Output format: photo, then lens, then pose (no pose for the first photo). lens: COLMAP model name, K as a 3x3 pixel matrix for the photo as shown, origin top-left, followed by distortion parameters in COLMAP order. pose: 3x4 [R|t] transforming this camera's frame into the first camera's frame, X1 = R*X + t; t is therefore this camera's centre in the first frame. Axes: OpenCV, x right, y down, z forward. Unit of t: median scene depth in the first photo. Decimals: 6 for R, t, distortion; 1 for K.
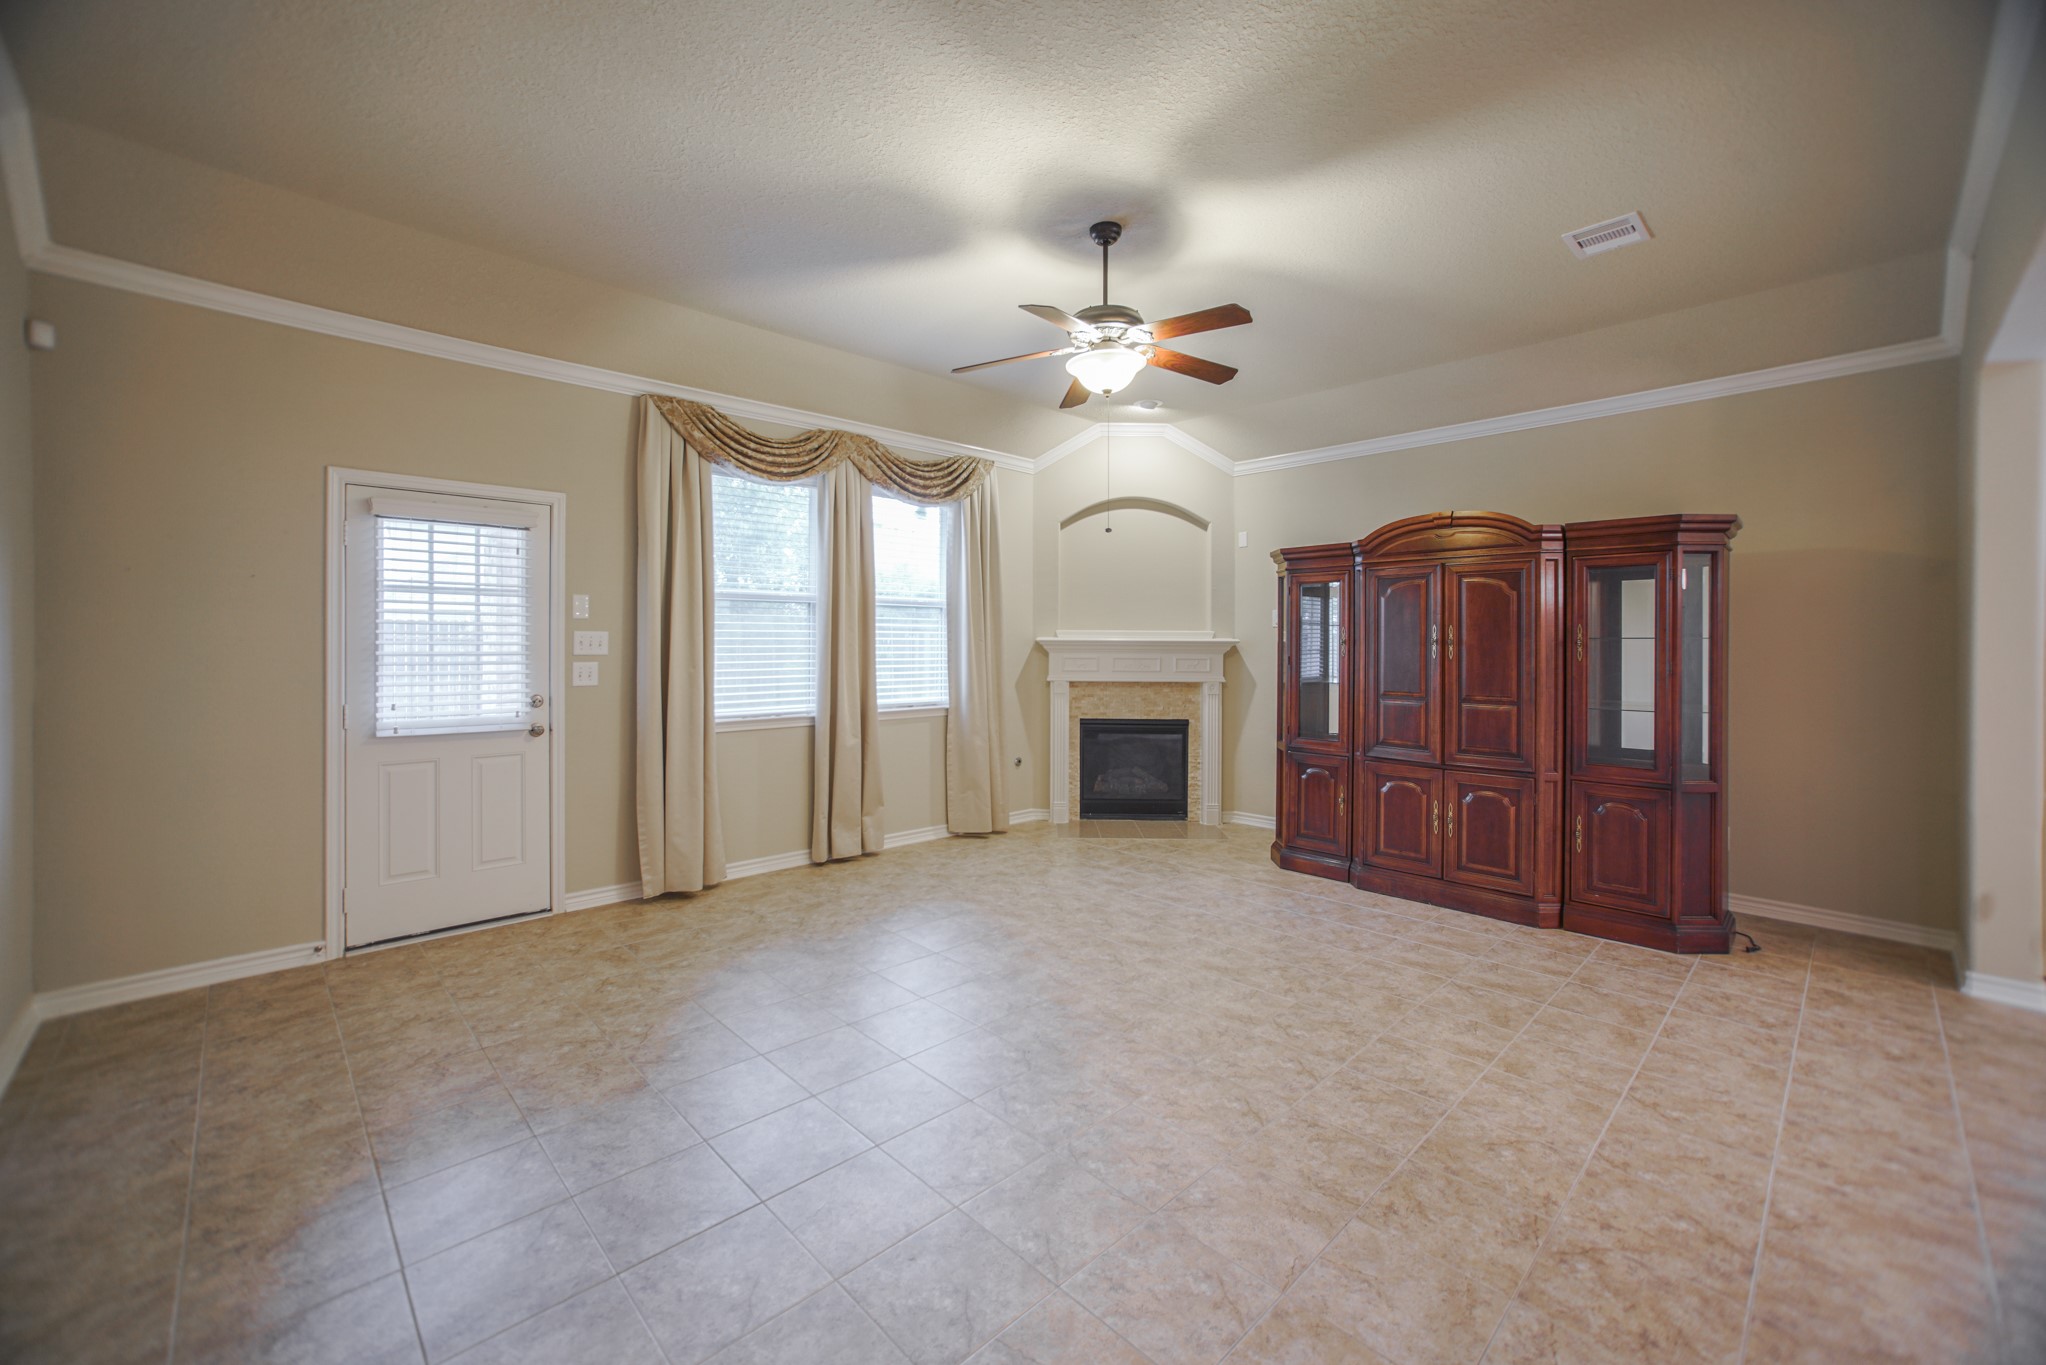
lens RADIAL K [[825.8, 0, 1000.0], [0, 825.8, 644.6], [0, 0, 1]] dist [-0.045950, 0.024067]
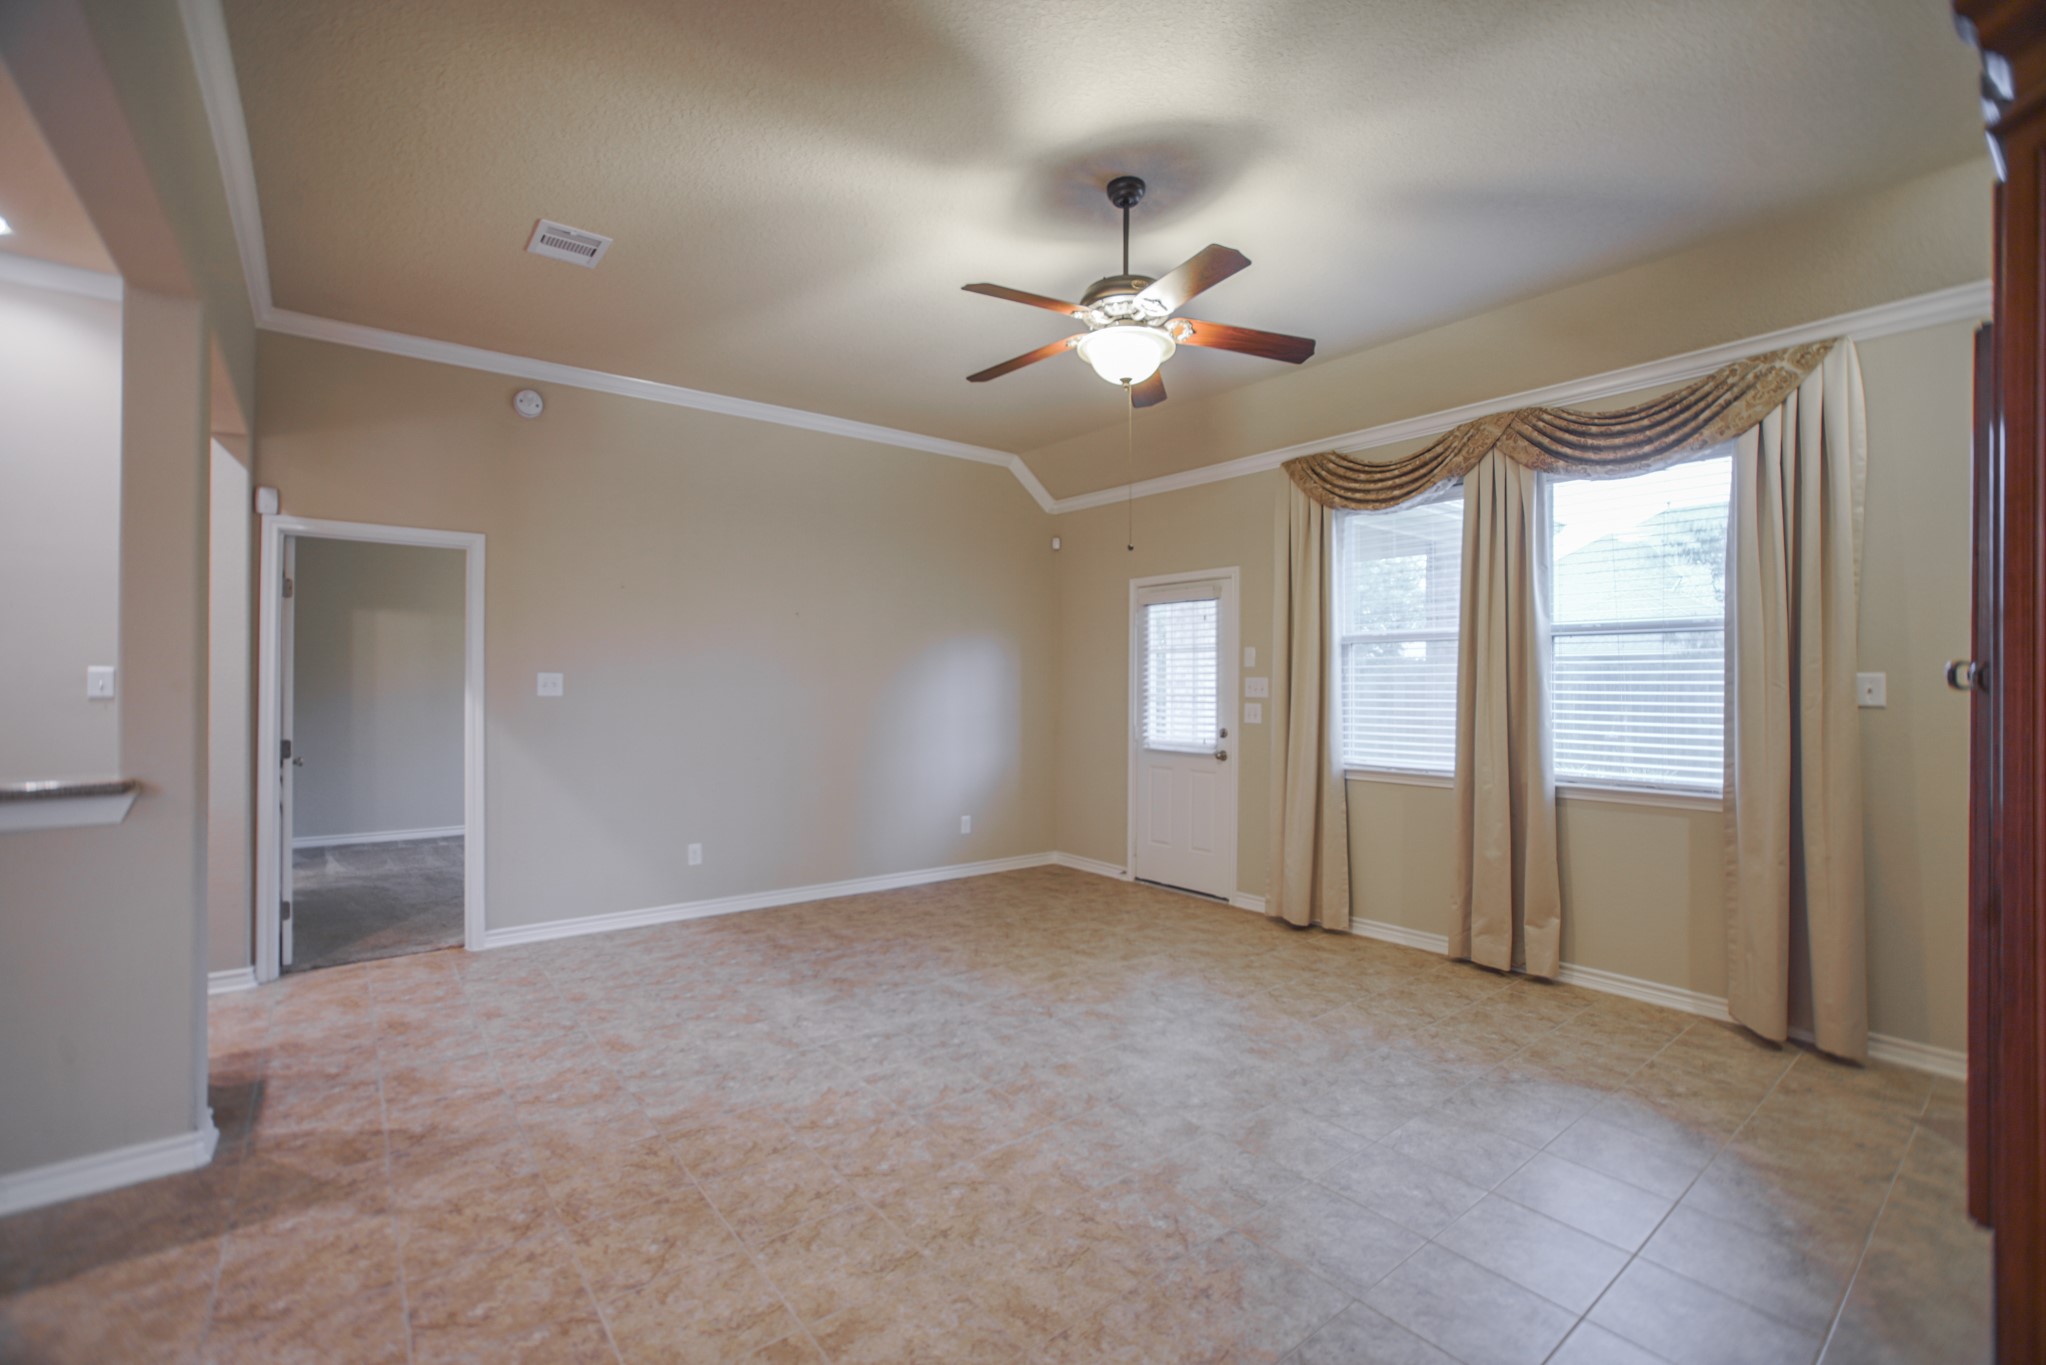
lens RADIAL K [[883.3, 0, 1023.0], [0, 883.3, 682.5], [0, 0, 1]] dist [-0.080439, 0.037178]
pose [[-0.072769, -0.007044, -0.997324, 0.793803], [-0.007887, 0.999948, -0.006487, 0.002108], [0.997318, 0.007394, -0.072821, 0.757475]]
